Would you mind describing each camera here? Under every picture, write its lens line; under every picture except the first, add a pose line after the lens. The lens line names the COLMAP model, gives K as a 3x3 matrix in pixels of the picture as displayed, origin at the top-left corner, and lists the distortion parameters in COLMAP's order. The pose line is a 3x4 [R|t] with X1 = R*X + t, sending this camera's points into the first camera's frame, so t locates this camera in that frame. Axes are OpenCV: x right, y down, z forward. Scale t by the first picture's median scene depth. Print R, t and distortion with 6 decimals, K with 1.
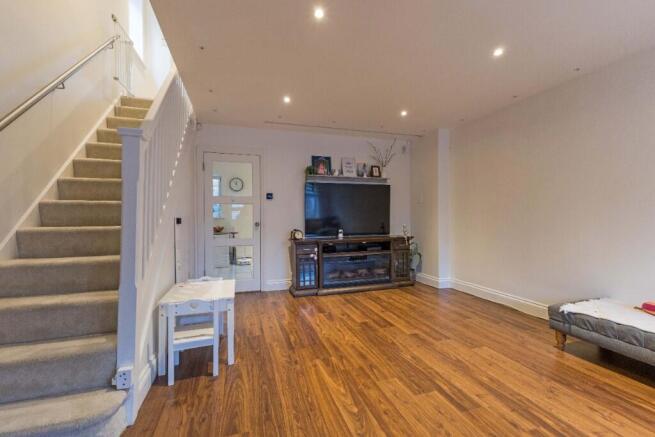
lens RADIAL K [[280.1, 0, 326.8], [0, 280.1, 218.0], [0, 0, 1]] dist [0.004254, 0.000097]
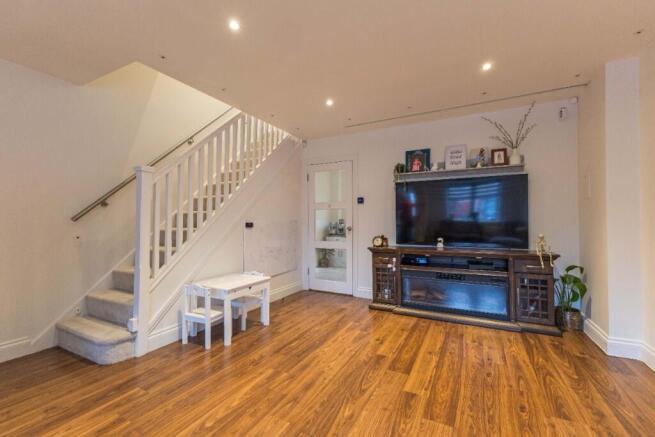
lens RADIAL K [[280.1, 0, 326.8], [0, 280.1, 218.0], [0, 0, 1]] dist [0.004254, 0.000097]
pose [[0.709316, -0.004489, -0.704876, 0.425128], [-0.005244, 0.999918, -0.011645, -0.004420], [0.704871, 0.011956, 0.709235, 0.237385]]
